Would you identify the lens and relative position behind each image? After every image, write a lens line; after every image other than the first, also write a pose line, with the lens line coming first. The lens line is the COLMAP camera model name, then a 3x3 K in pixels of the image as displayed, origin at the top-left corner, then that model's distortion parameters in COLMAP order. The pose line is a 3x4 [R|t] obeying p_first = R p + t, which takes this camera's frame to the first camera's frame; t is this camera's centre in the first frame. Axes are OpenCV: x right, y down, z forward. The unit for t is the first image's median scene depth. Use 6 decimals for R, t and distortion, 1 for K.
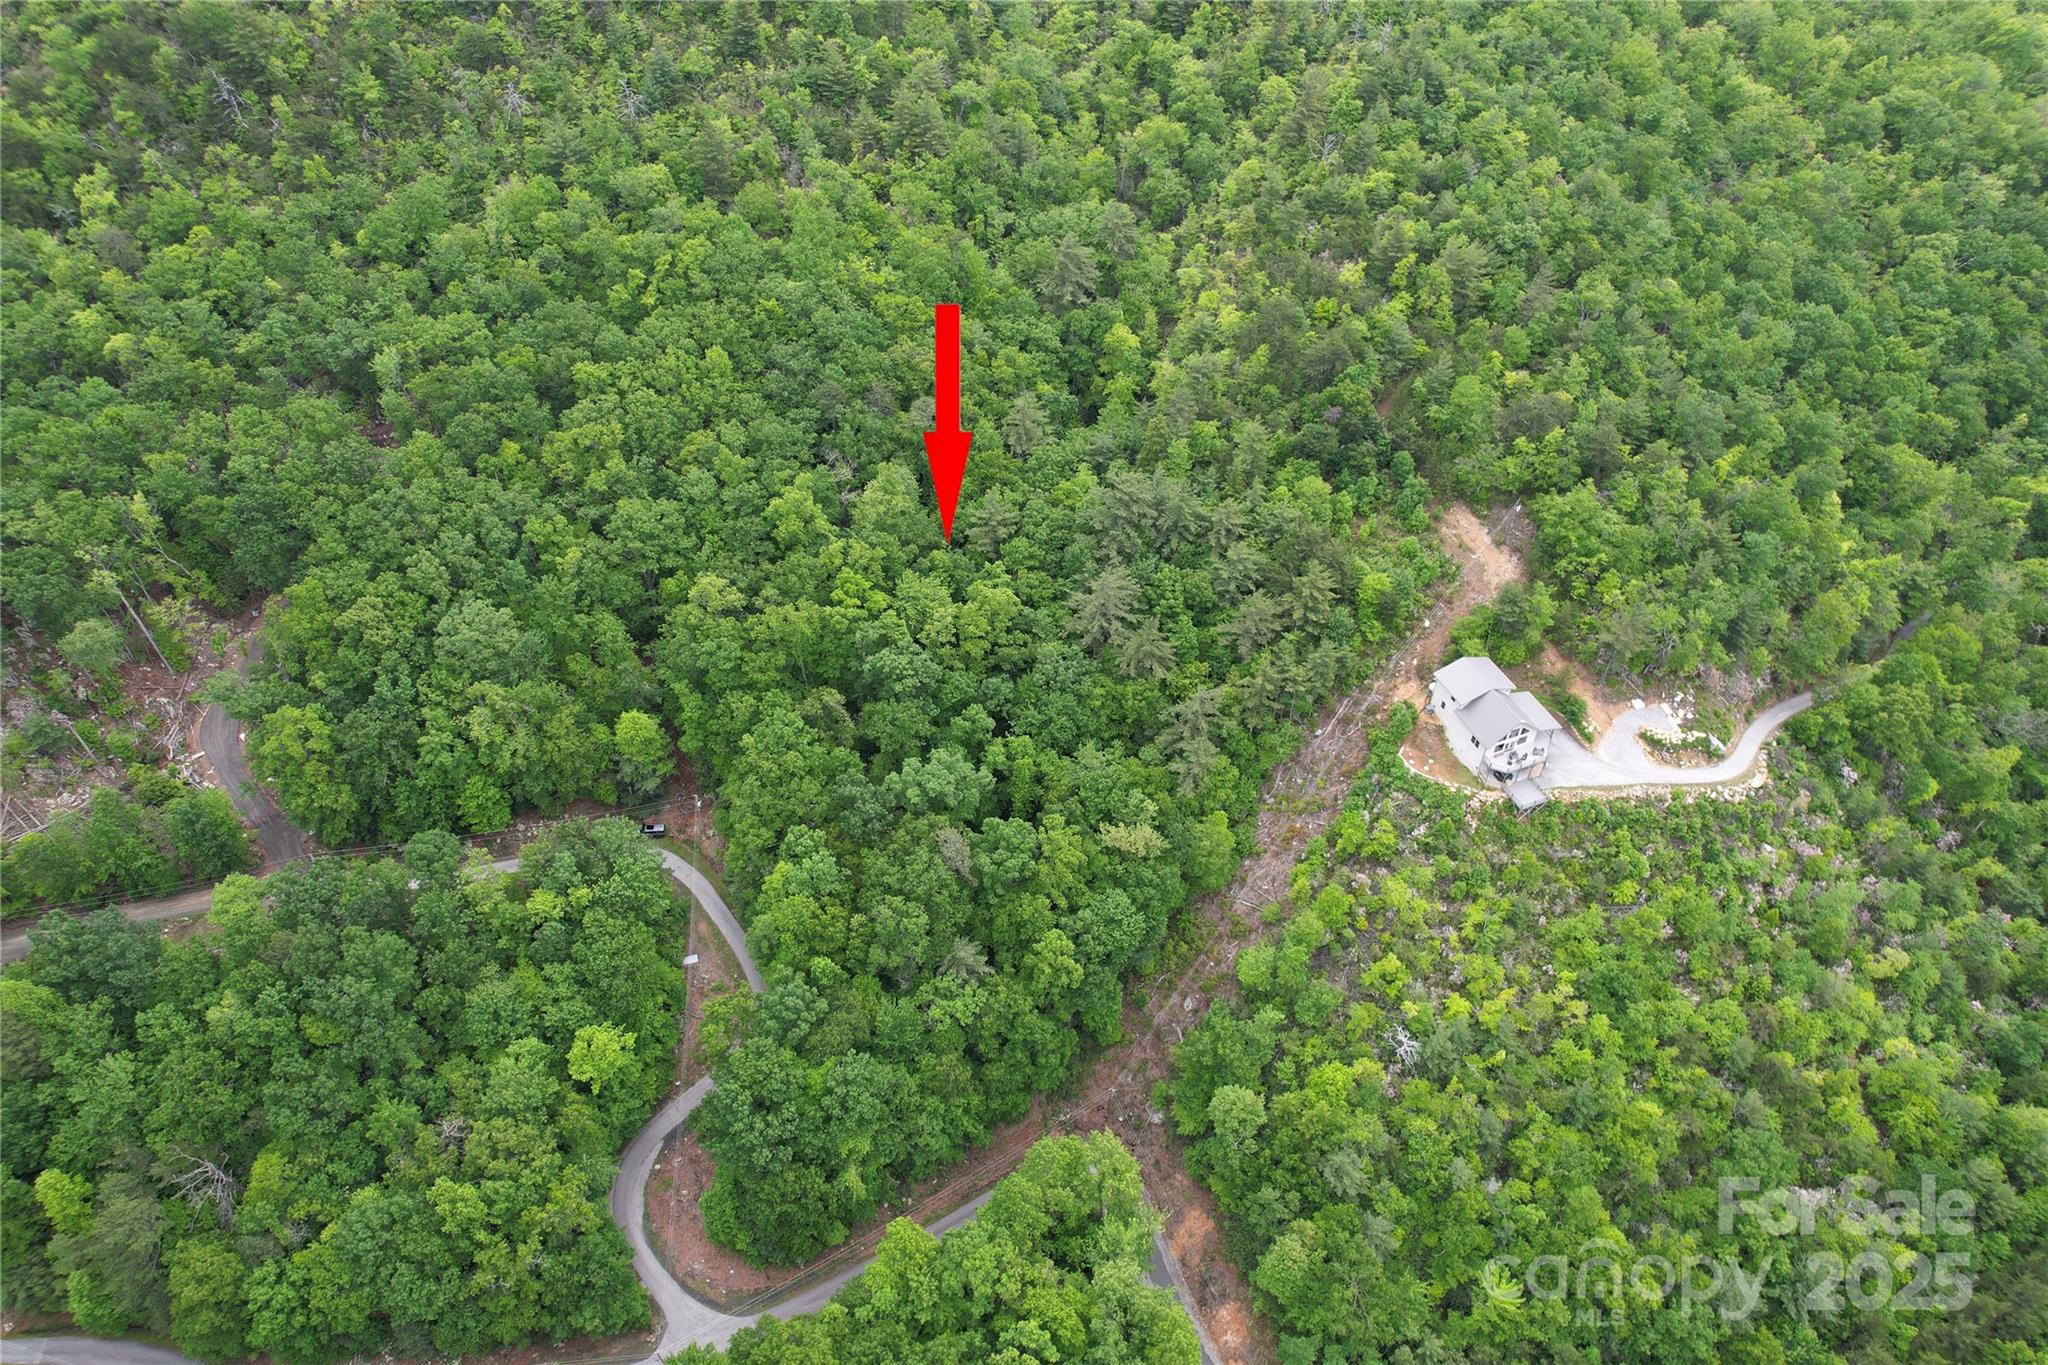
lens RADIAL K [[1306.1, 0, 1024.0], [0, 1306.1, 682.5], [0, 0, 1]] dist [-0.078209, 0.072090]
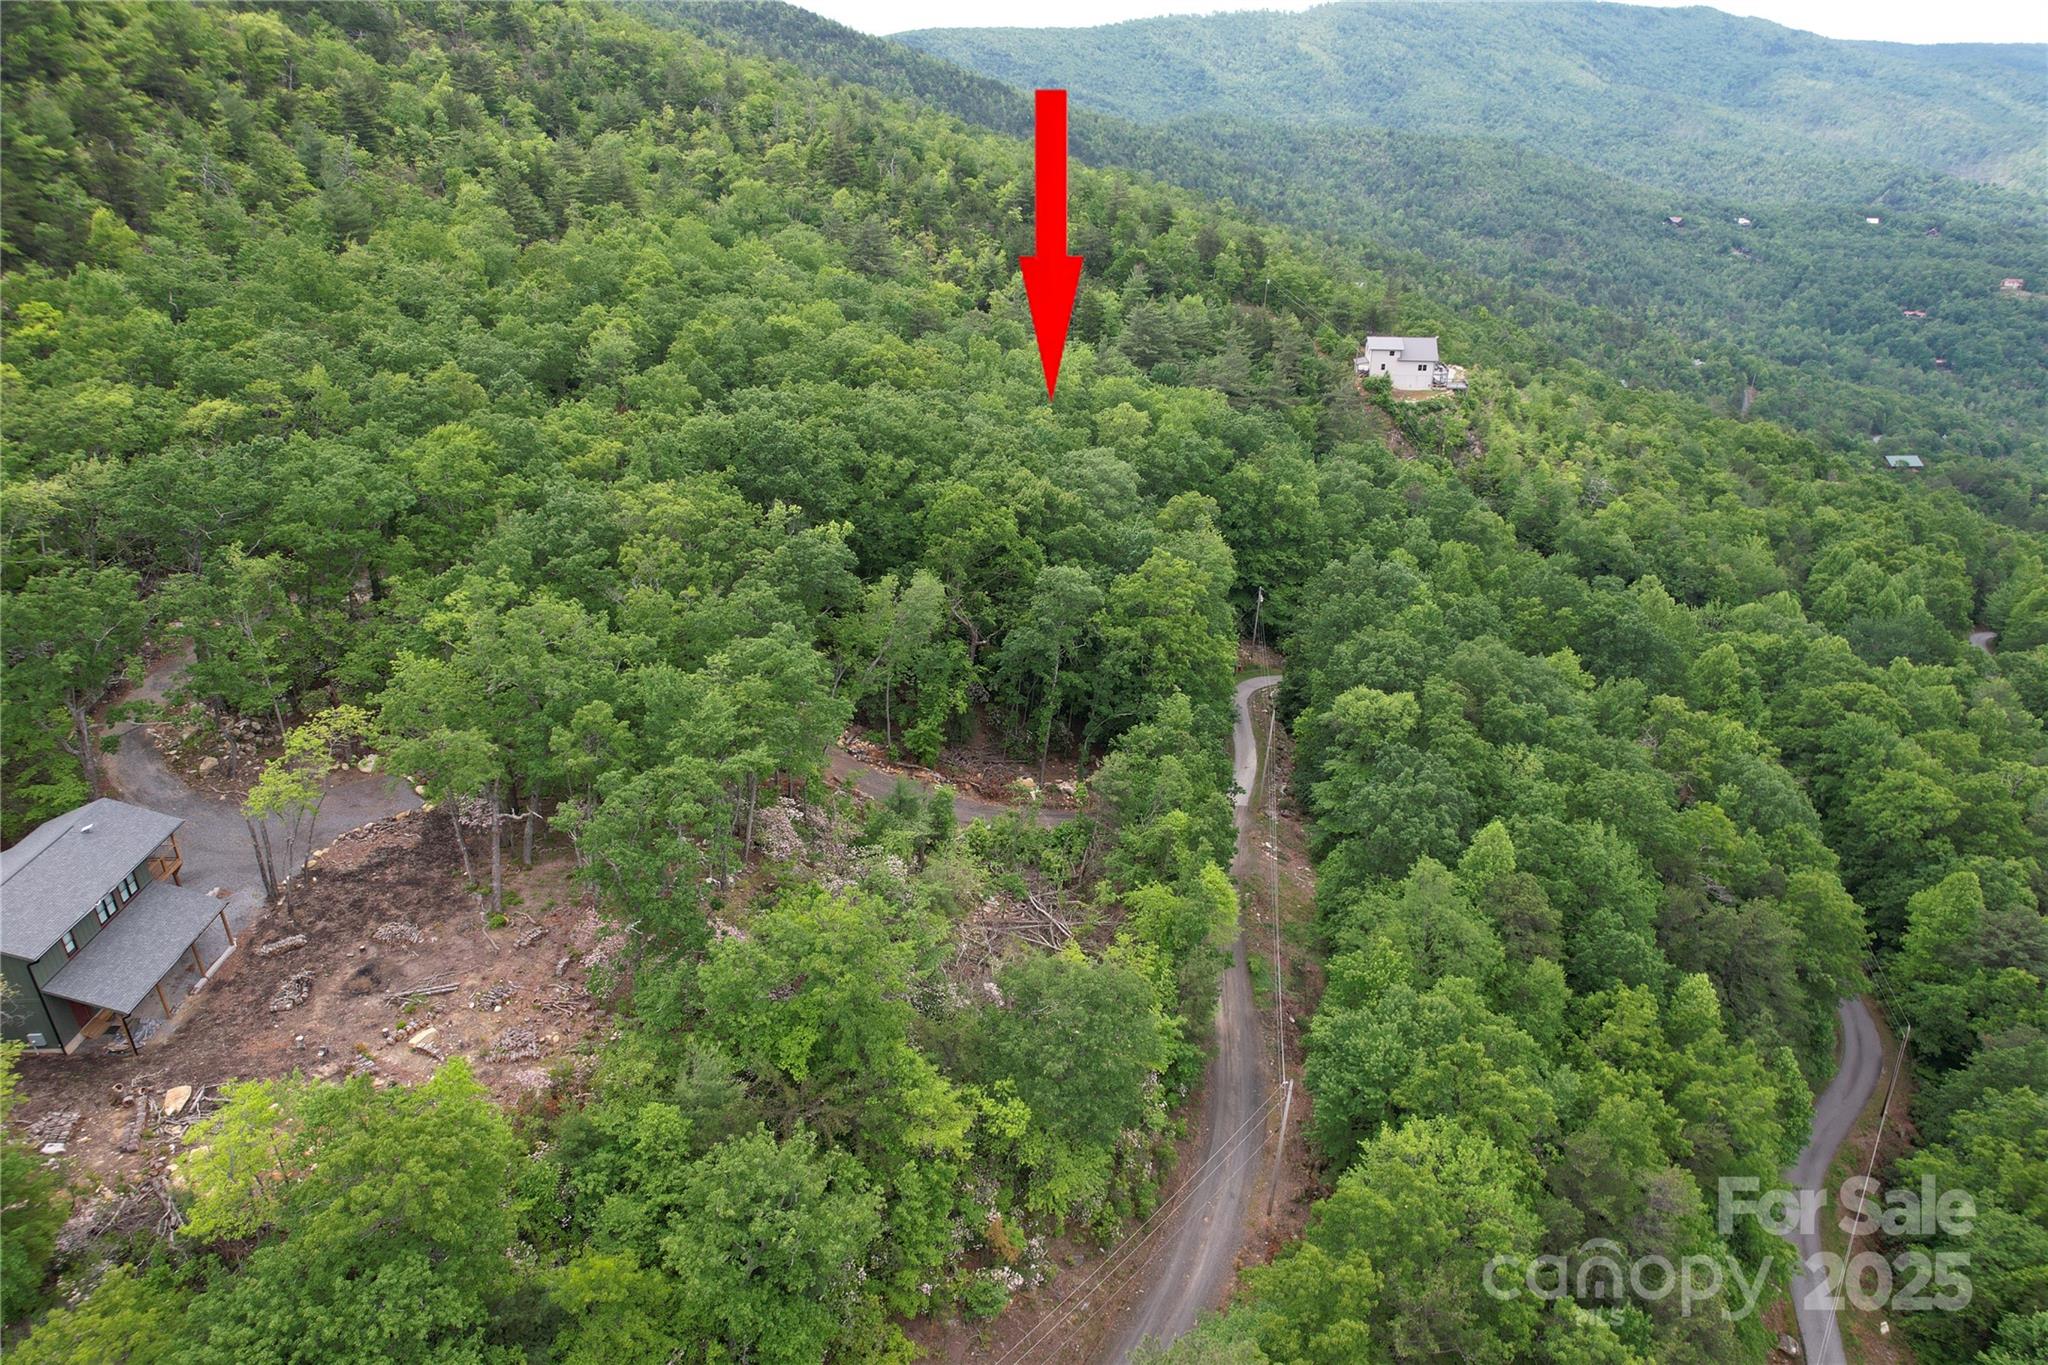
lens RADIAL K [[1306.1, 0, 1024.0], [0, 1306.1, 682.5], [0, 0, 1]] dist [-0.078209, 0.072090]
pose [[0.445533, -0.374963, 0.812960, -1.130839], [0.617495, 0.786202, 0.024210, 0.011875], [-0.648229, 0.491212, 0.581816, 0.596010]]
